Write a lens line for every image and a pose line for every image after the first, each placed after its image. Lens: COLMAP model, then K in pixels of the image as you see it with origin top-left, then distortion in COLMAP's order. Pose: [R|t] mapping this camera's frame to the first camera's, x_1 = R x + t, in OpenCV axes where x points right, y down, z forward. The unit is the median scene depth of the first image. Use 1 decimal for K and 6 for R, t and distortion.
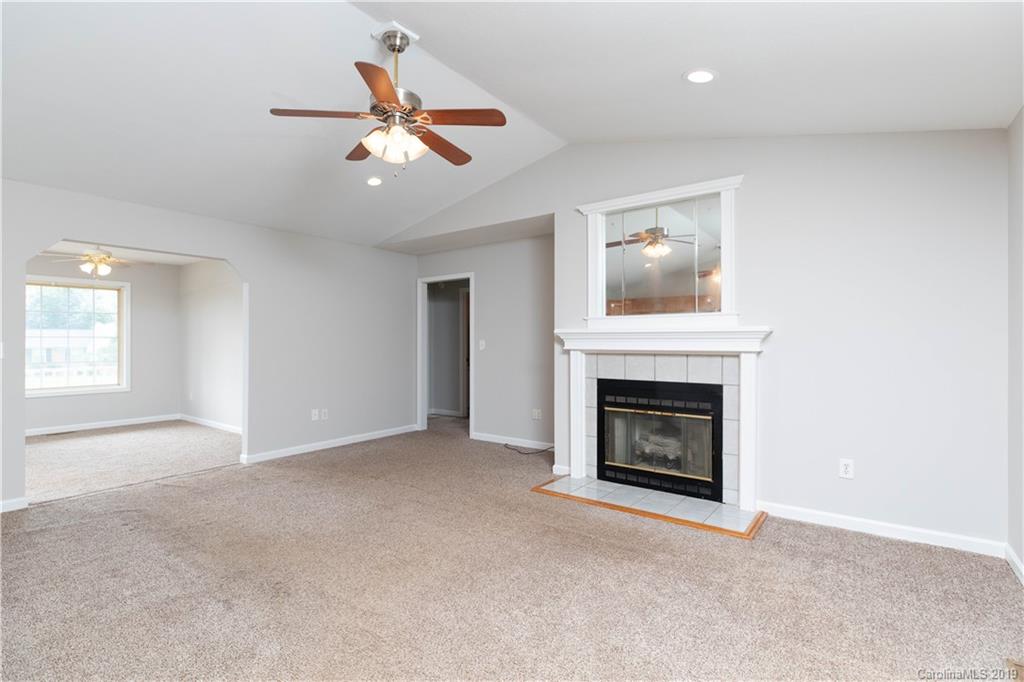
lens RADIAL K [[475.5, 0, 512.0], [0, 475.5, 341.0], [0, 0, 1]] dist [0.000019, 0.000018]
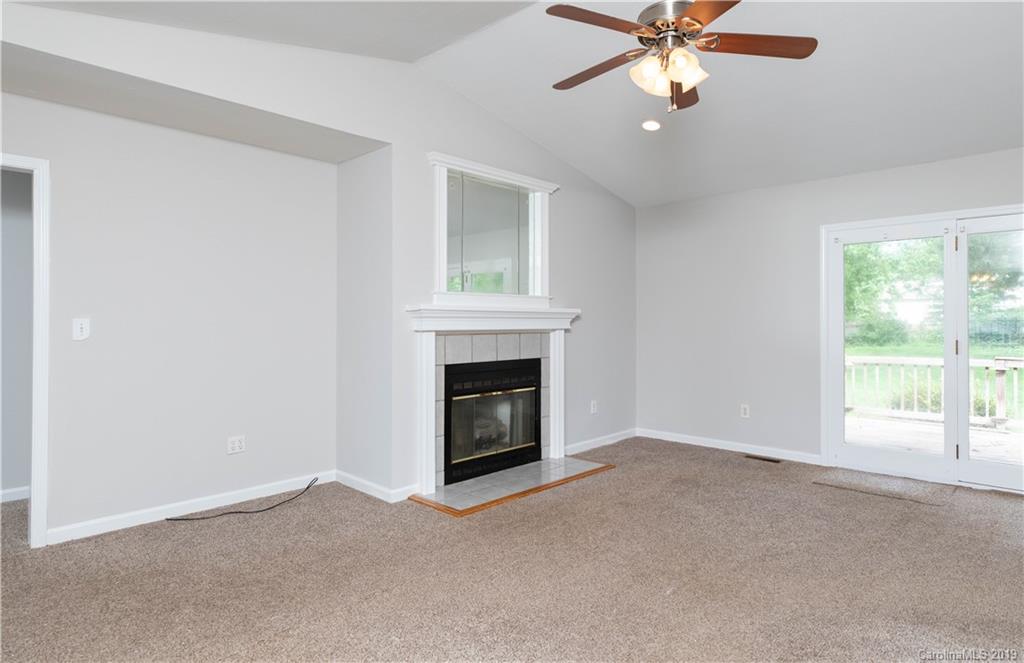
lens RADIAL K [[573.8, 0, 512.8], [0, 573.8, 316.6], [0, 0, 1]] dist [-0.000207, -0.000155]
pose [[0.122799, 0.010373, 0.992377, -0.837490], [0.000007, 0.999945, -0.010453, 0.004428], [-0.992432, 0.001291, 0.122792, 0.782768]]
